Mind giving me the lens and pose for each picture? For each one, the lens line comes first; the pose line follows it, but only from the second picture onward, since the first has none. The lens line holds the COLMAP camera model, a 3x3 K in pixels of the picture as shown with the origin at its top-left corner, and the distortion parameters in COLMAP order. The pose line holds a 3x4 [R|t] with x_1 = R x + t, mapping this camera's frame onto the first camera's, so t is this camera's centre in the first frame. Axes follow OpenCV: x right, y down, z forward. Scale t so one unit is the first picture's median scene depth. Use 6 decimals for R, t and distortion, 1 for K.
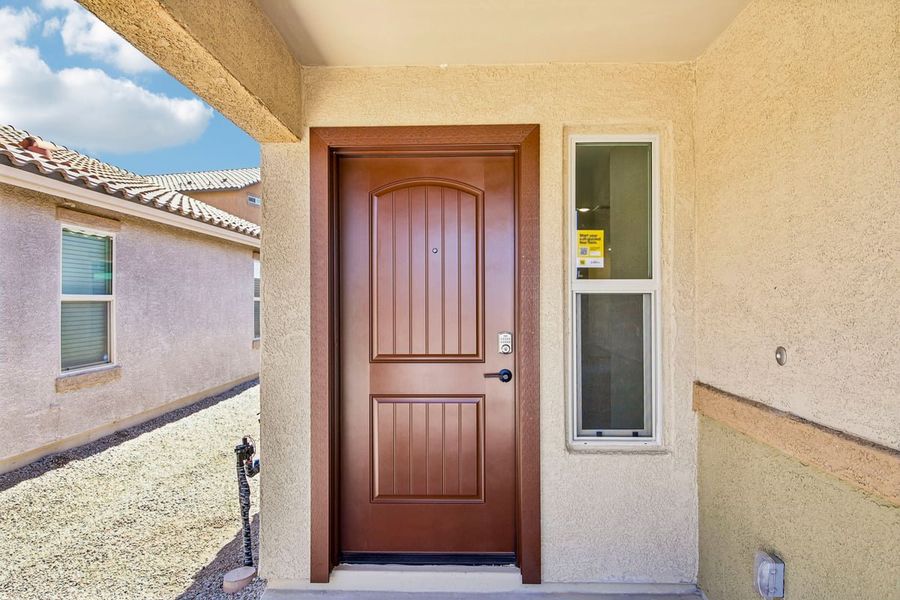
lens RADIAL K [[410.0, 0, 450.0], [0, 410.0, 300.0], [0, 0, 1]] dist [-0.027240, -0.000134]
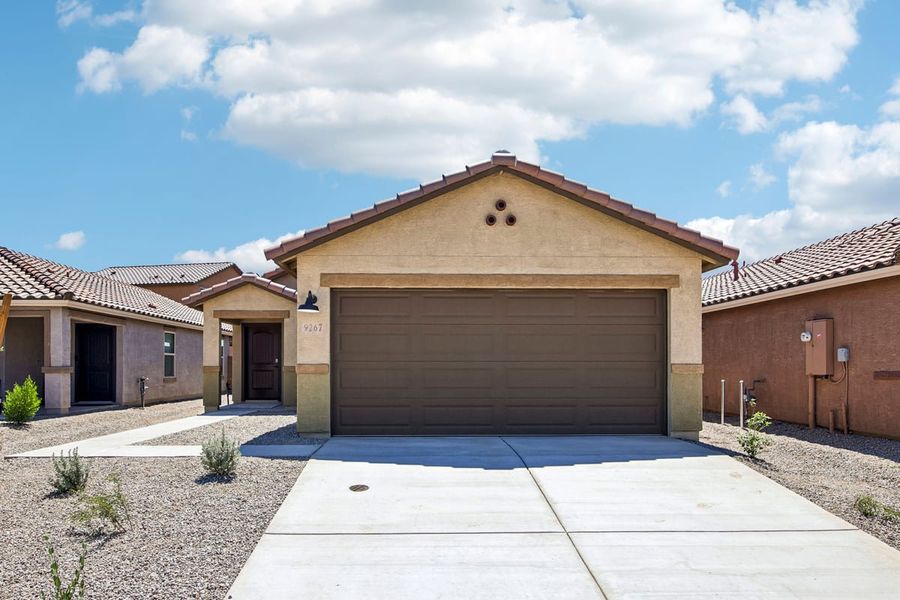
lens RADIAL K [[612.9, 0, 450.6], [0, 612.9, 357.1], [0, 0, 1]] dist [-0.008597, -0.000873]
pose [[0.998784, 0.001581, 0.049269, 1.871345], [-0.001228, 0.999973, -0.007191, 0.097691], [-0.049279, 0.007121, 0.998760, -6.668832]]
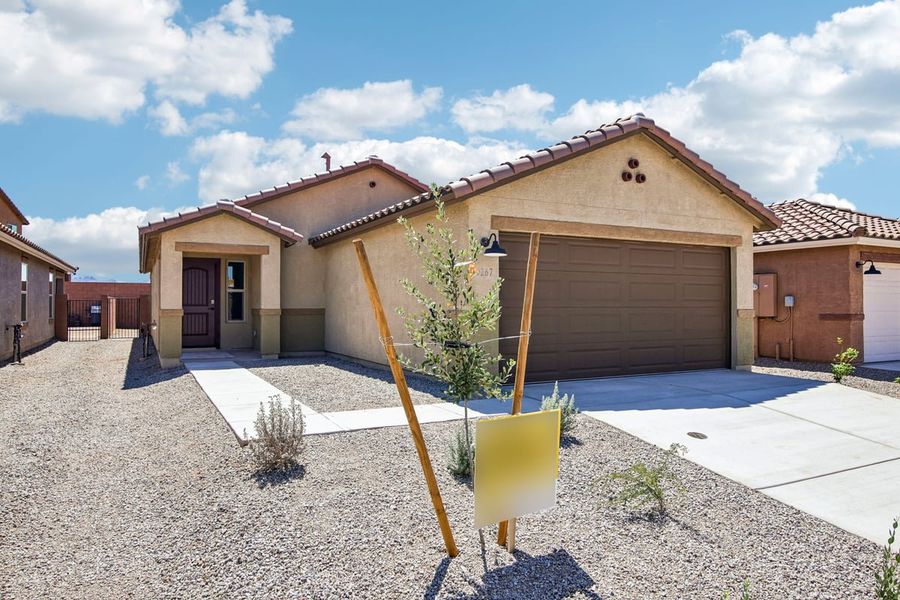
lens RADIAL K [[592.5, 0, 450.0], [0, 592.5, 300.0], [0, 0, 1]] dist [-0.003237, -0.001334]
pose [[0.877178, 0.005104, 0.480137, -0.682718], [-0.006742, 0.999976, 0.001687, 0.044365], [-0.480117, -0.004717, 0.877192, -5.770929]]
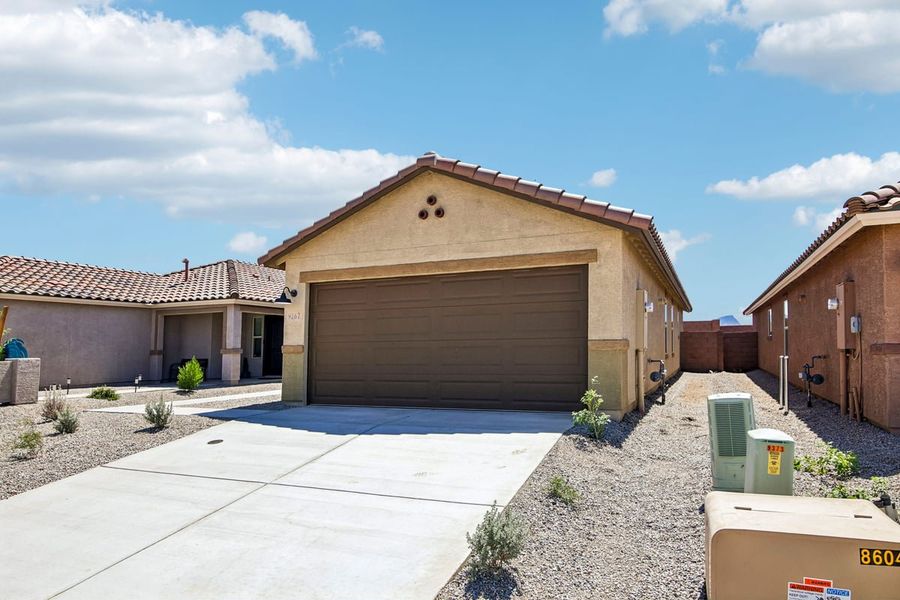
lens RADIAL K [[592.5, 0, 450.0], [0, 592.5, 300.0], [0, 0, 1]] dist [-0.003237, -0.001334]
pose [[0.923340, -0.041896, -0.381690, 4.091345], [0.015932, 0.997354, -0.070931, 0.109193], [0.383652, 0.059413, 0.921565, -6.587713]]
